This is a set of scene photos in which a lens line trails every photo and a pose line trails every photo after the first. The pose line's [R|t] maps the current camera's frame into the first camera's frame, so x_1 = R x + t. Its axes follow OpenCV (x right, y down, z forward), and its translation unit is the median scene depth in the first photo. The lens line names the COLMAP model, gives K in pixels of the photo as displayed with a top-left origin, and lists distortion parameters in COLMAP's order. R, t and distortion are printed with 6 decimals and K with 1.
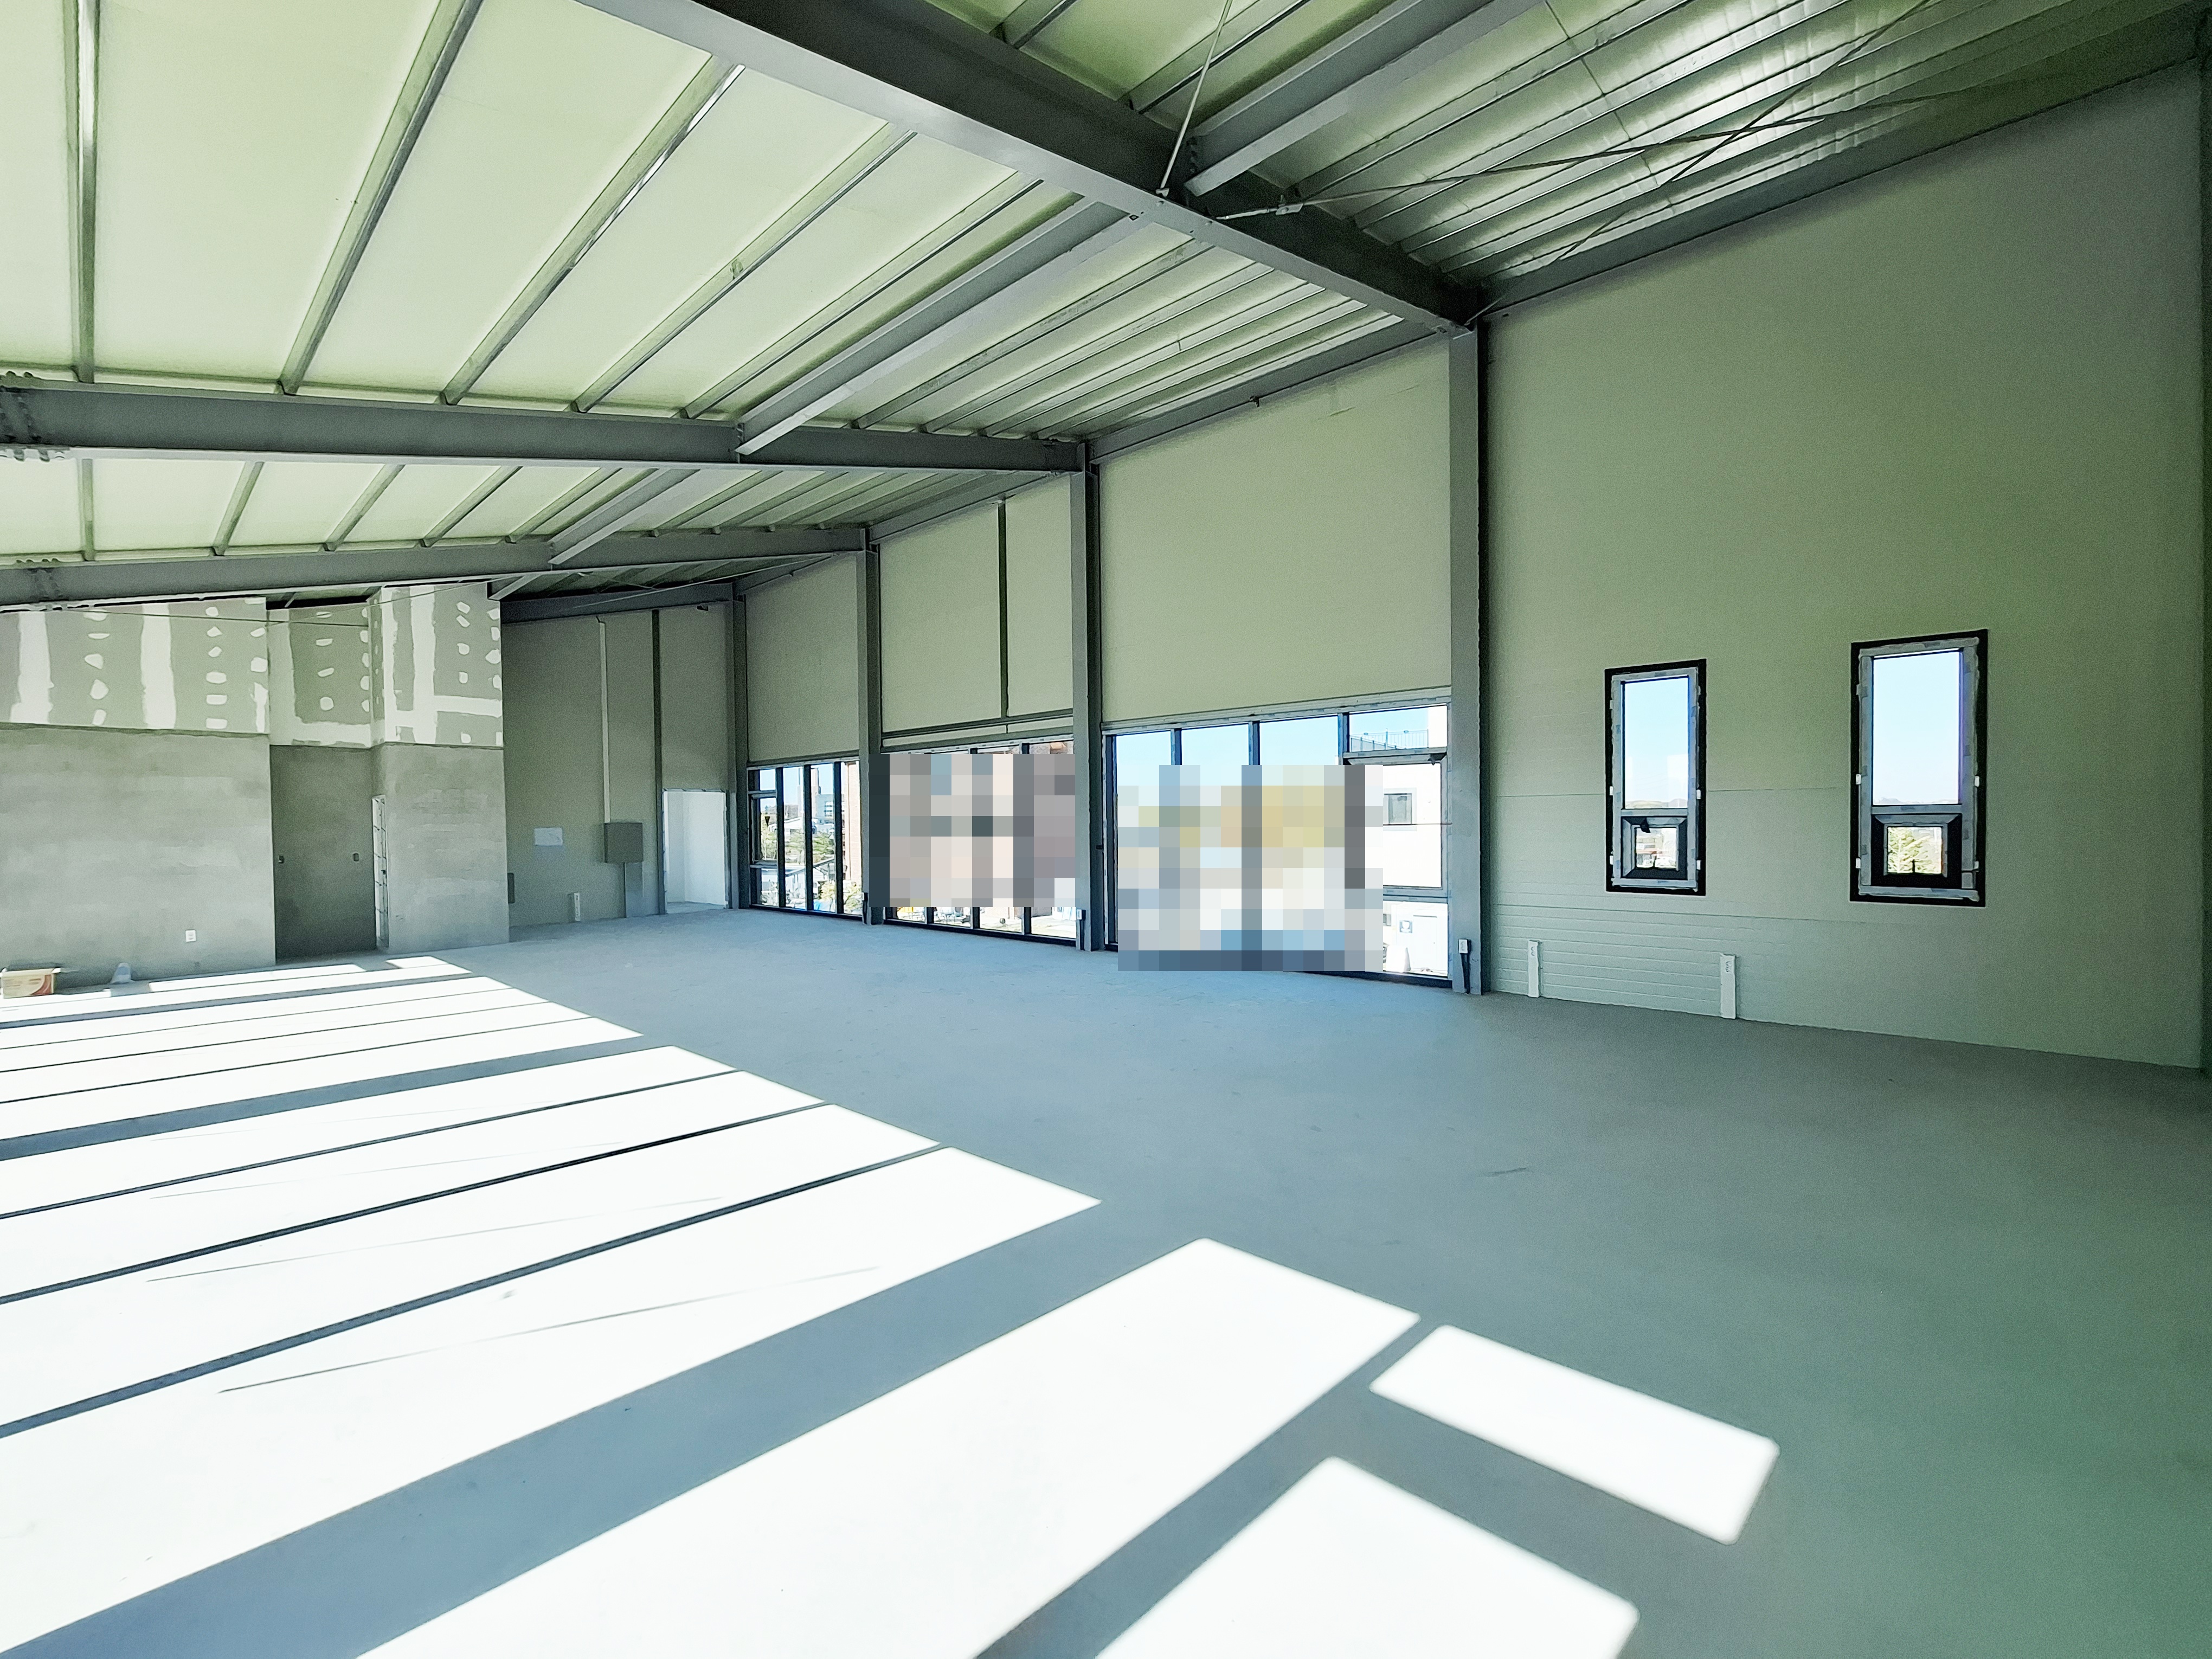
lens RADIAL K [[875.9, 0, 1096.7], [0, 875.9, 835.6], [0, 0, 1]] dist [-0.003560, -0.000050]
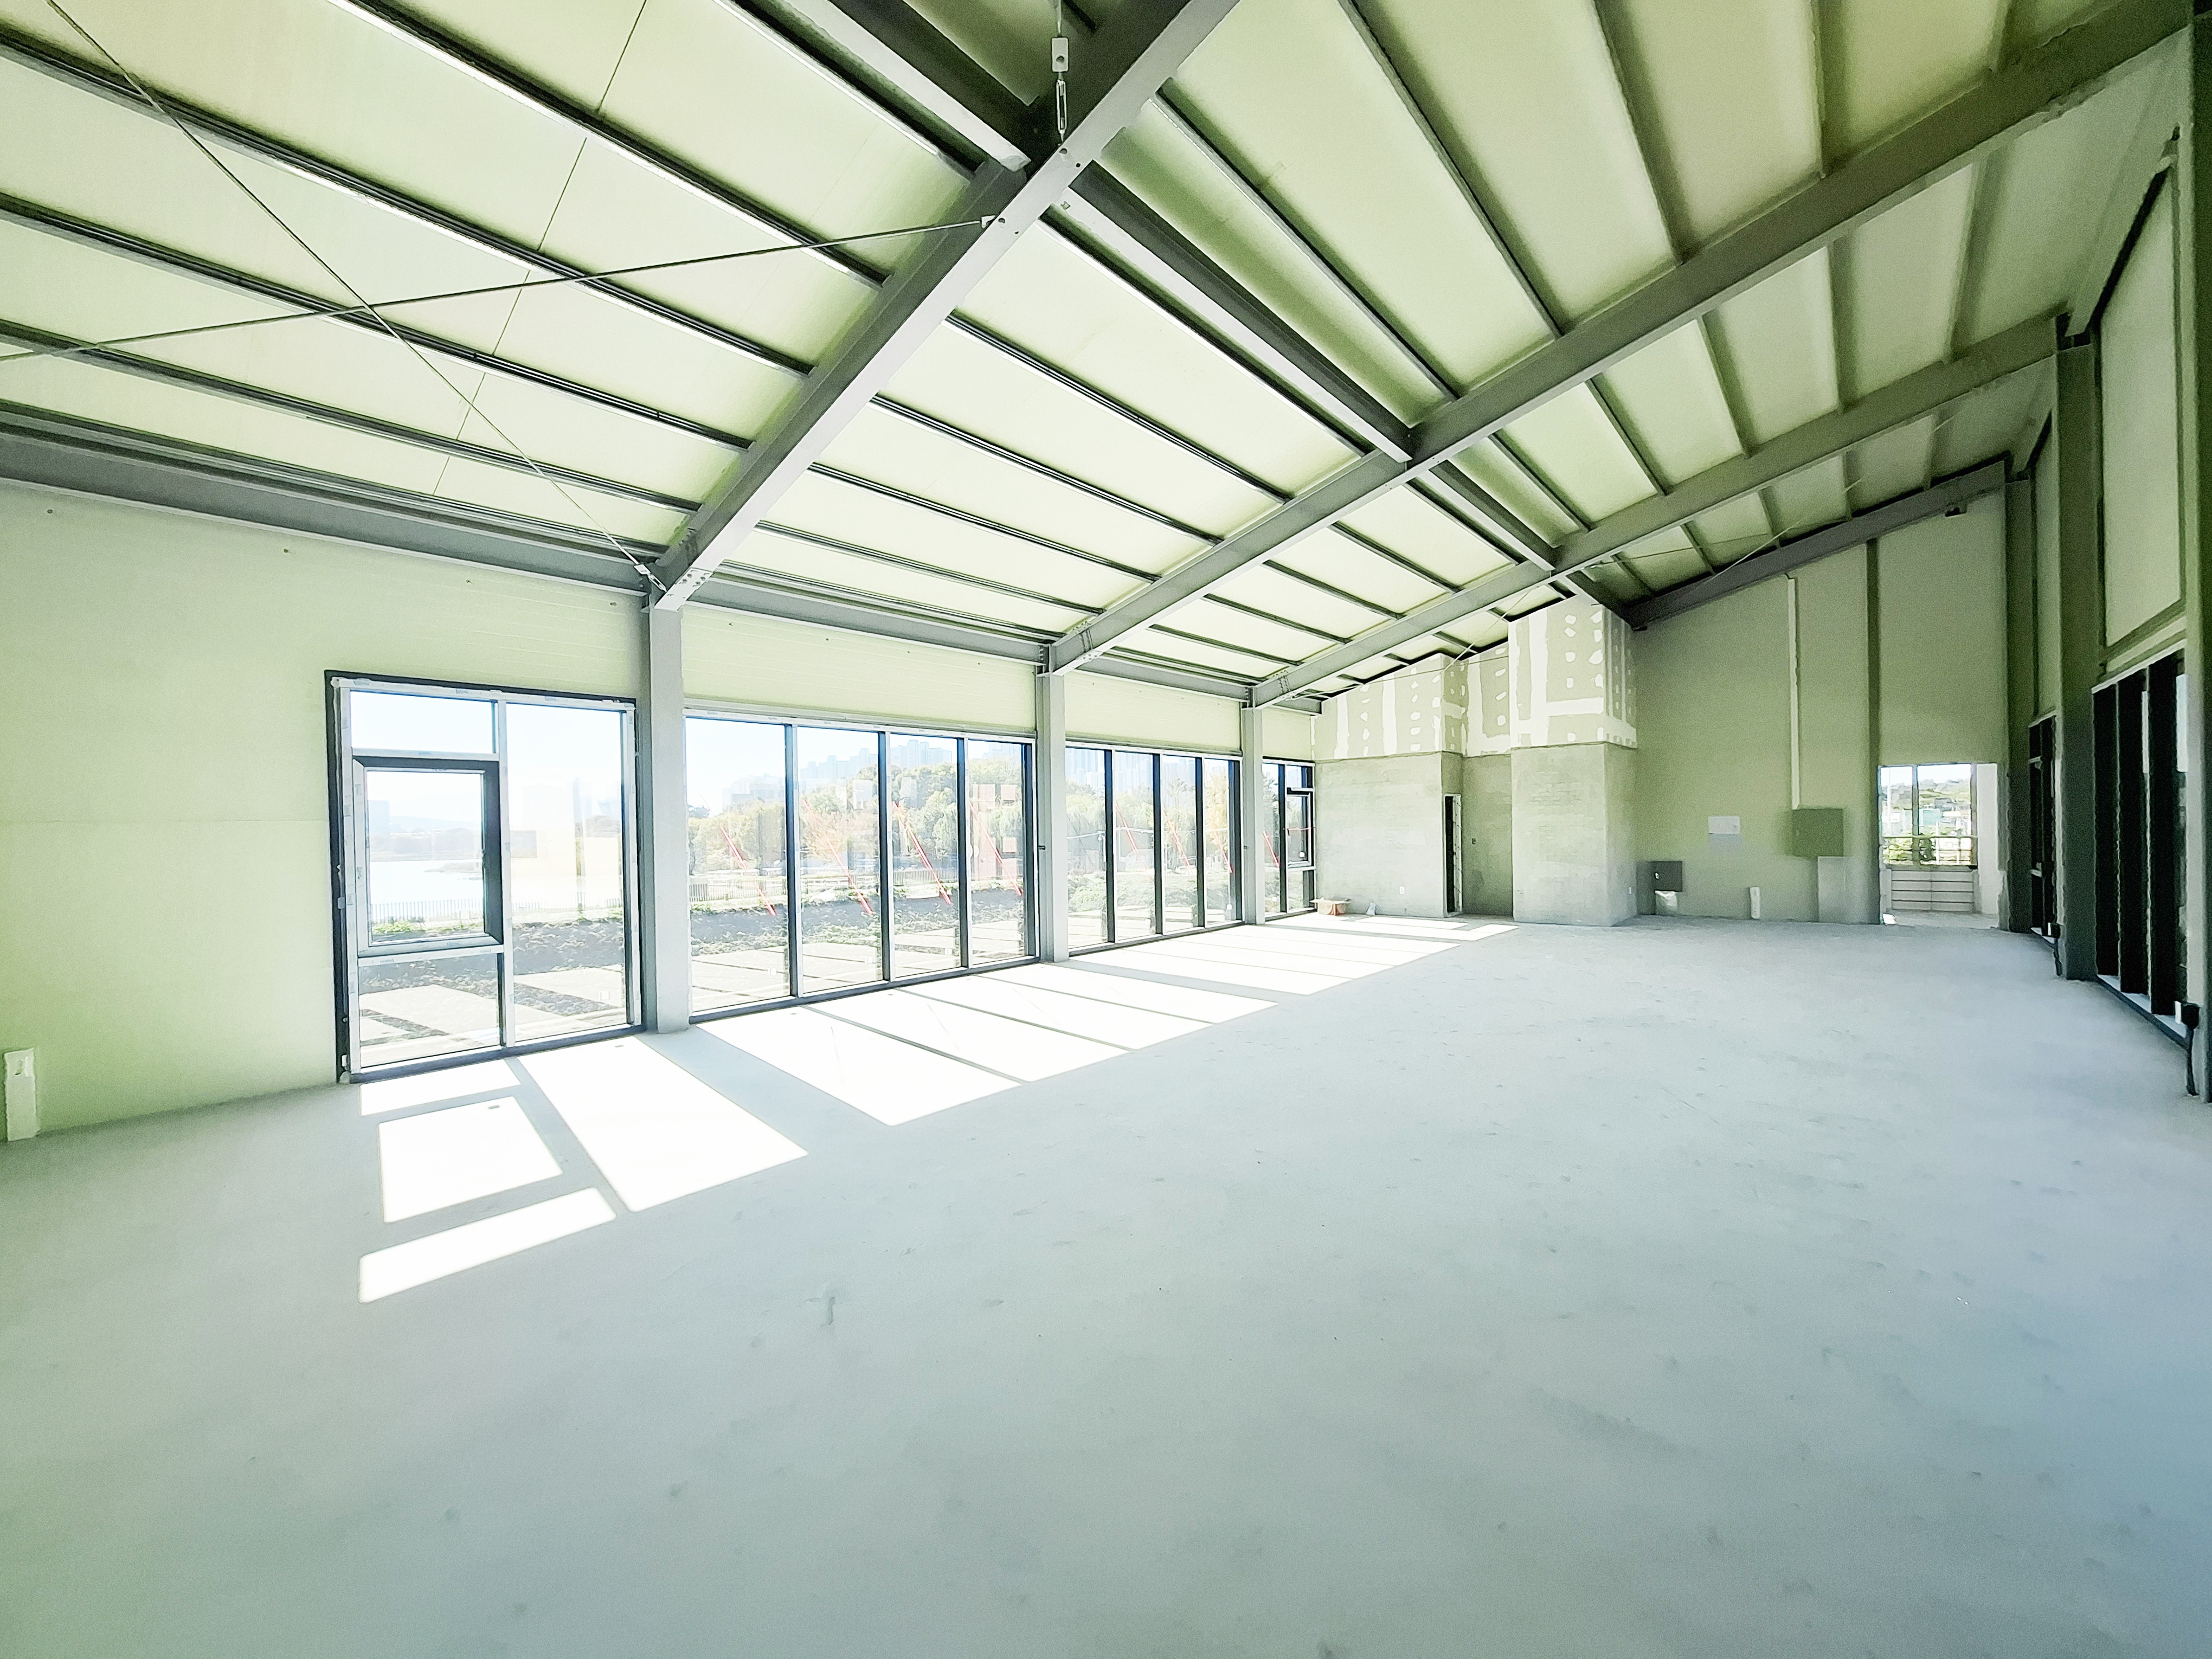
lens RADIAL K [[875.9, 0, 1091.8], [0, 875.9, 823.2], [0, 0, 1]] dist [-0.003560, -0.000050]
pose [[-0.015427, 0.011272, -0.999817, 0.404159], [0.002450, 0.999934, 0.011235, -0.015735], [0.999878, -0.002276, -0.015453, 0.408335]]
